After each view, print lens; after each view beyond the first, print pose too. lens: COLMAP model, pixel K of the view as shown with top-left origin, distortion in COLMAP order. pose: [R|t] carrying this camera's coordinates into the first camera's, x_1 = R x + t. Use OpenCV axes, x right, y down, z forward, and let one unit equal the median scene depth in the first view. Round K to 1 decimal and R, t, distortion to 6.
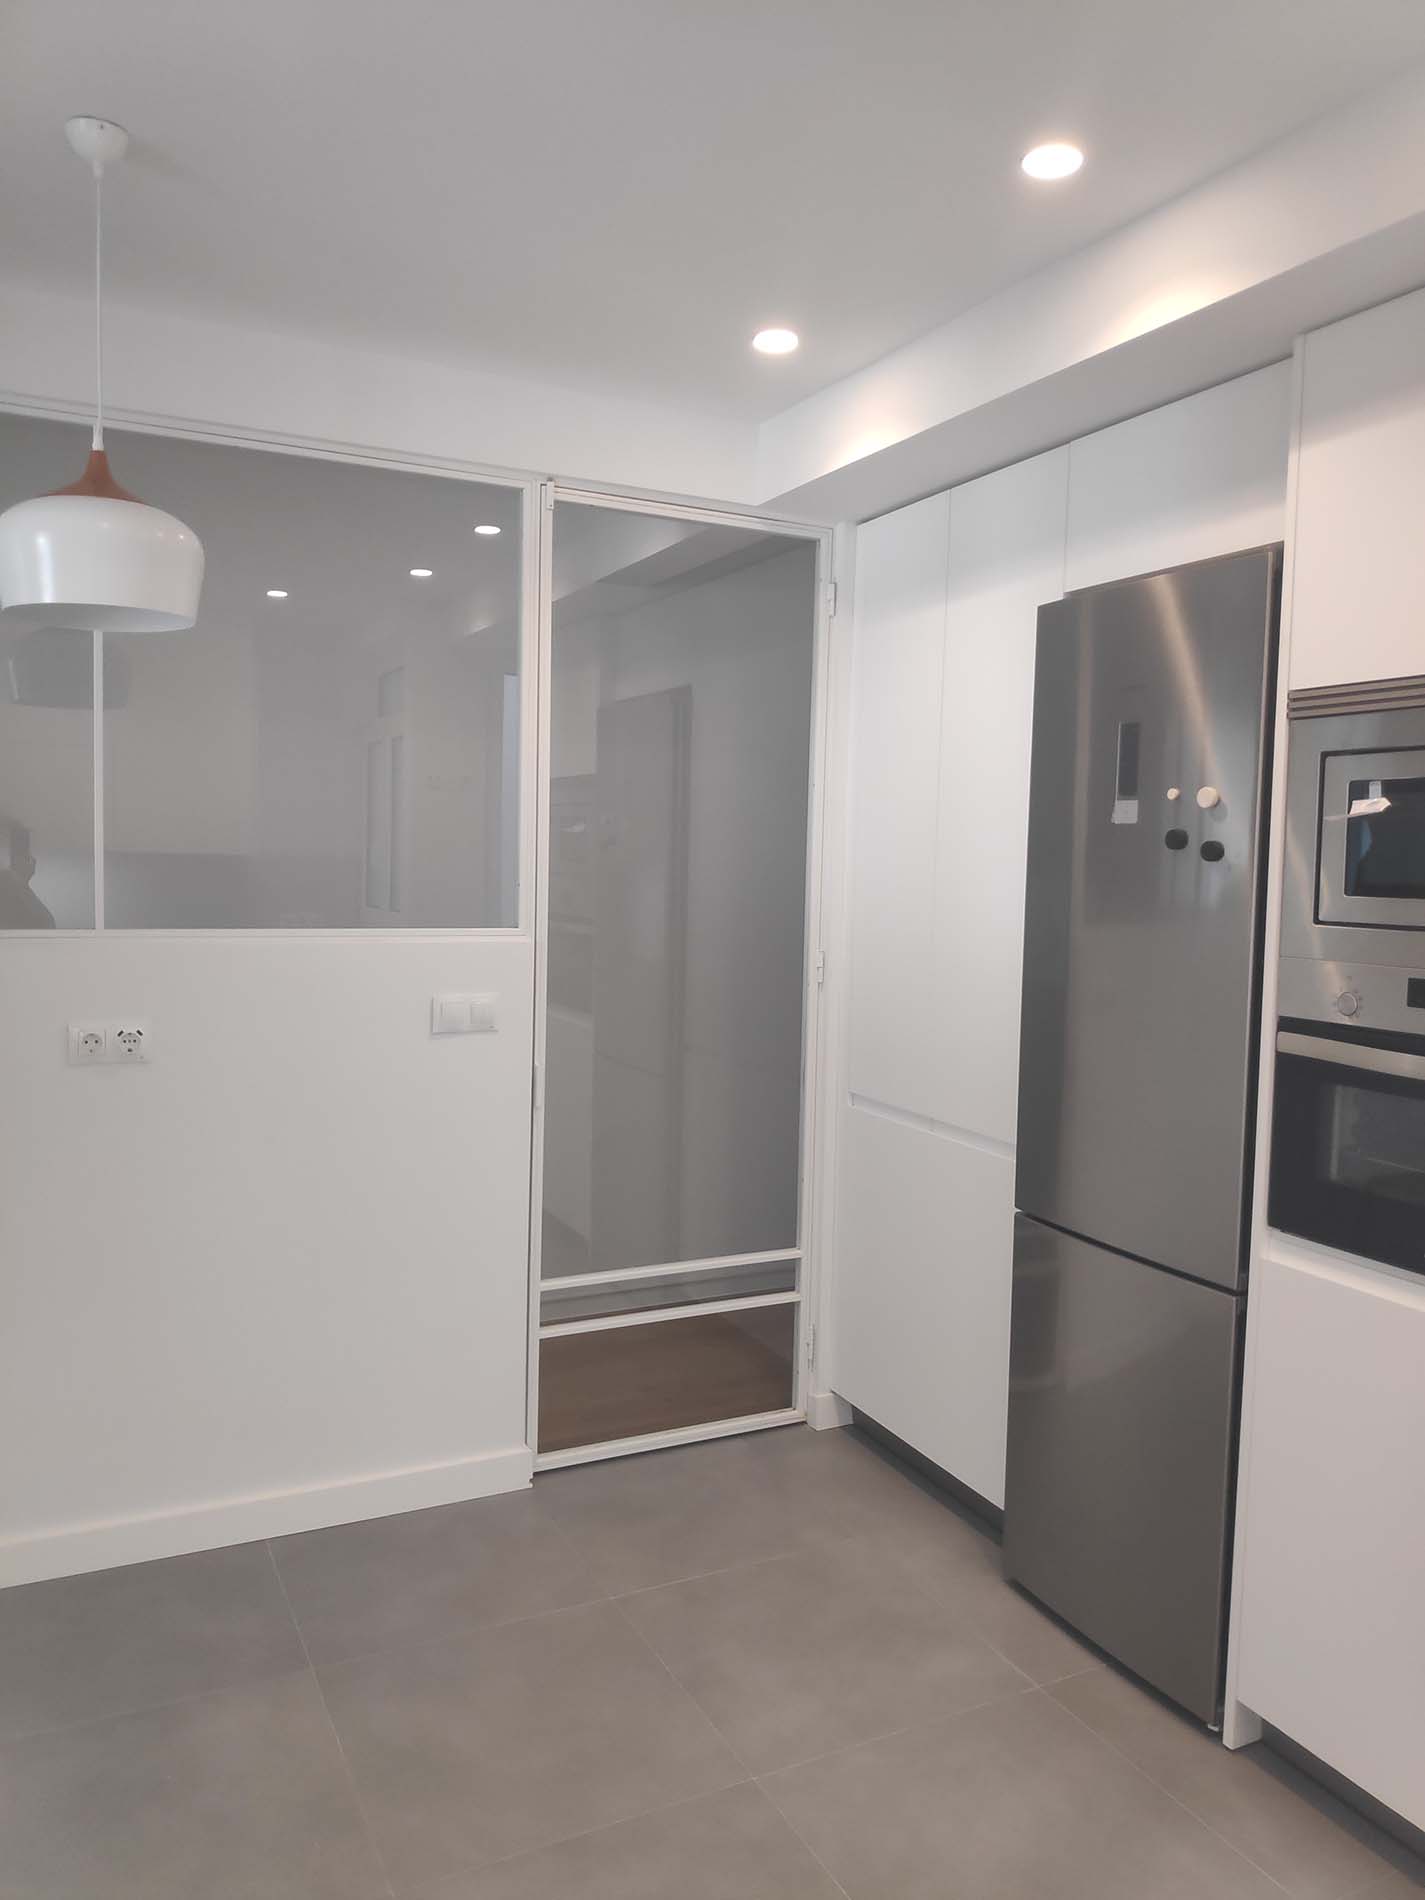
lens RADIAL K [[1372.5, 0, 712.7], [0, 1372.5, 944.8], [0, 0, 1]] dist [0.060637, -0.099282]
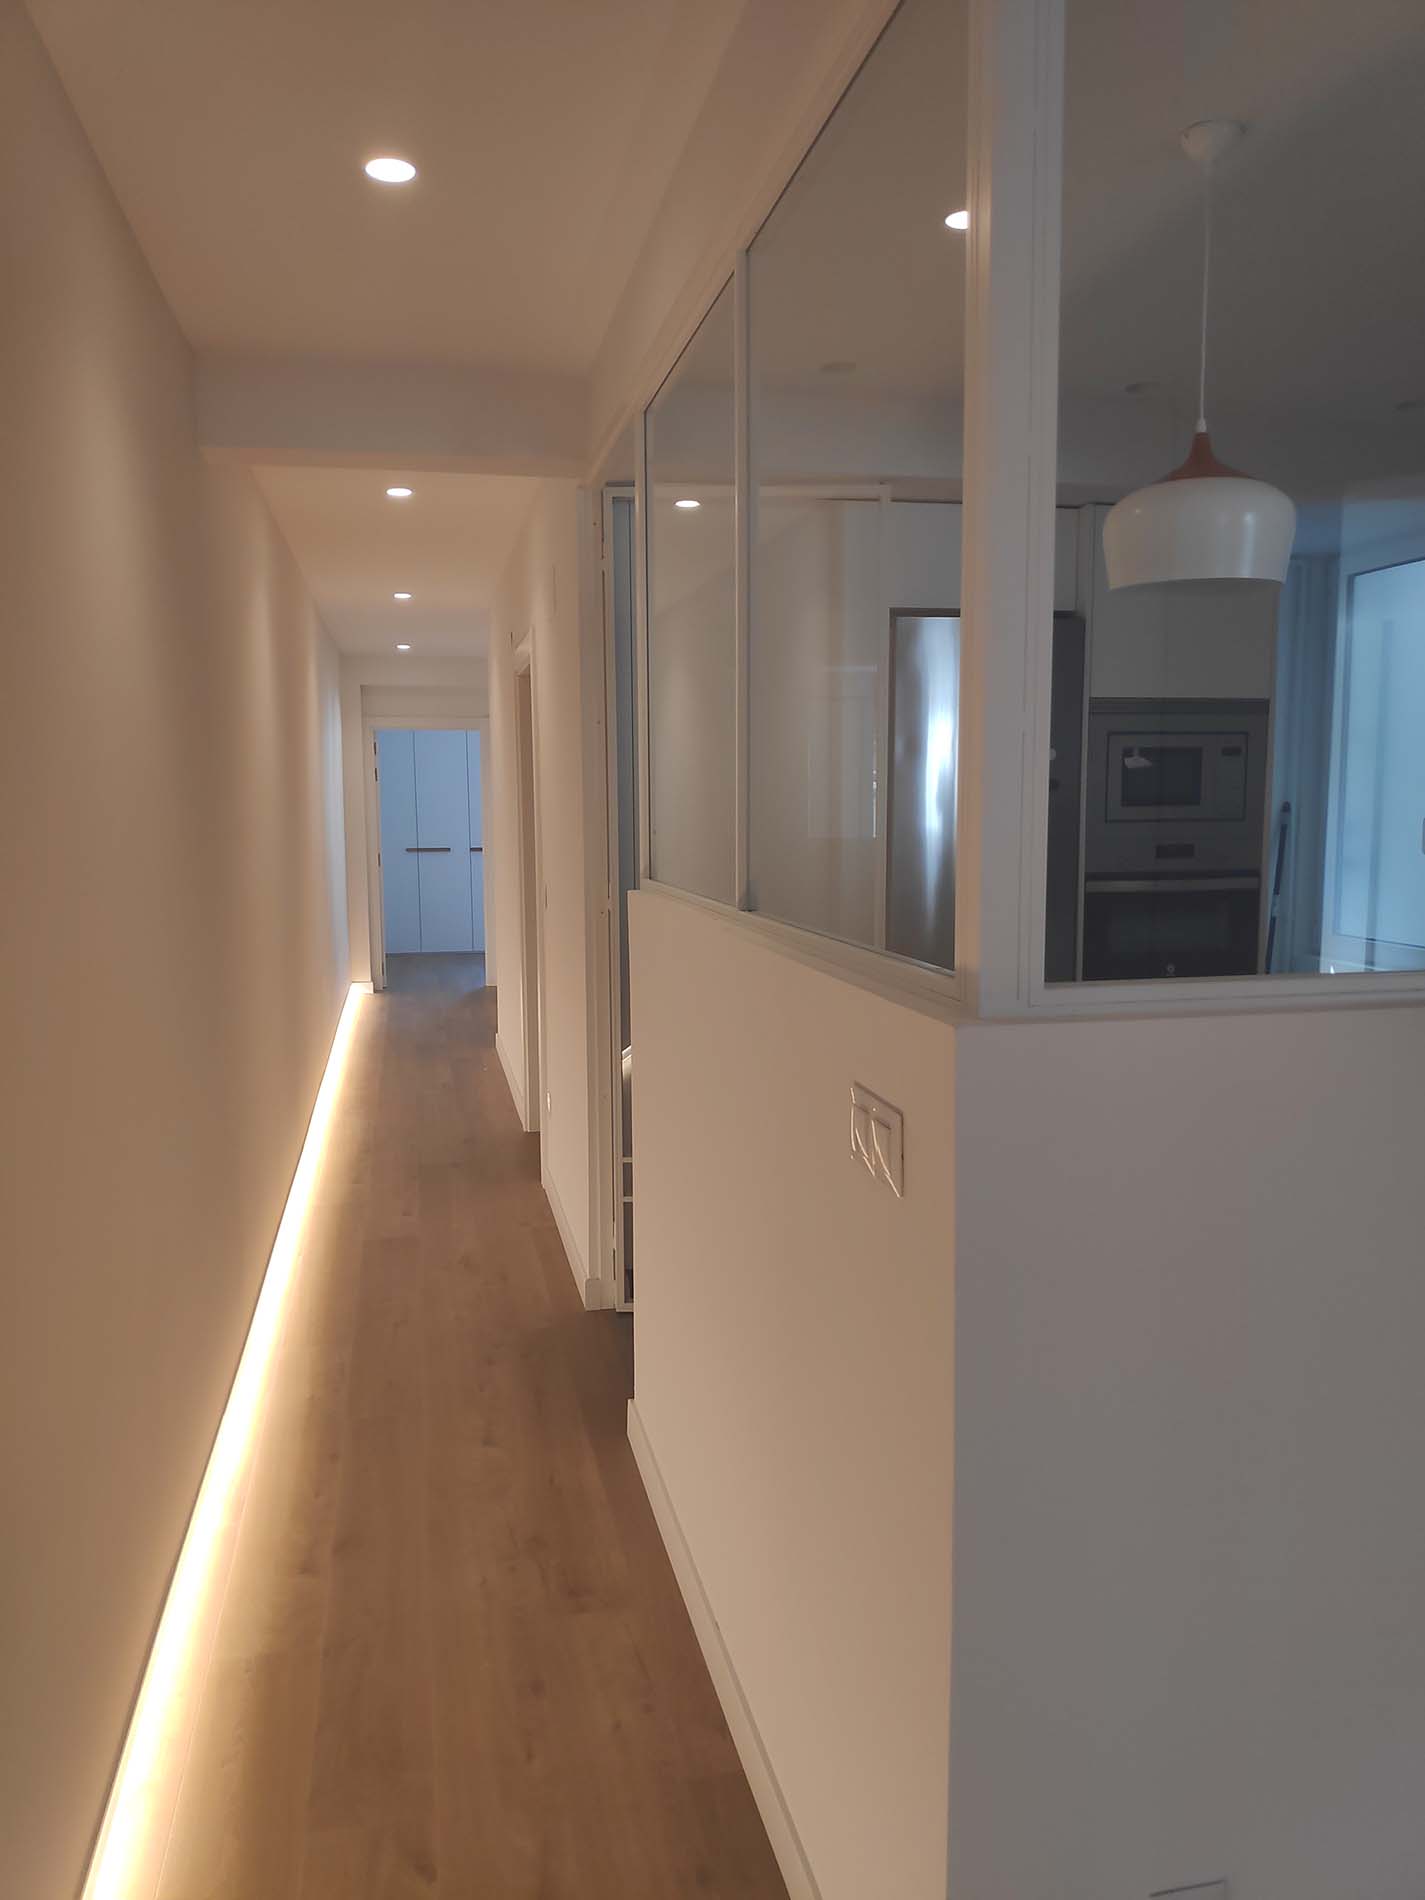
lens RADIAL K [[1372.5, 0, 712.7], [0, 1372.5, 944.8], [0, 0, 1]] dist [0.060637, -0.099282]
pose [[0.241172, -0.127879, 0.962020, -1.183554], [0.073905, 0.990822, 0.113180, -0.078448], [-0.967664, 0.043802, 0.248409, 0.804201]]
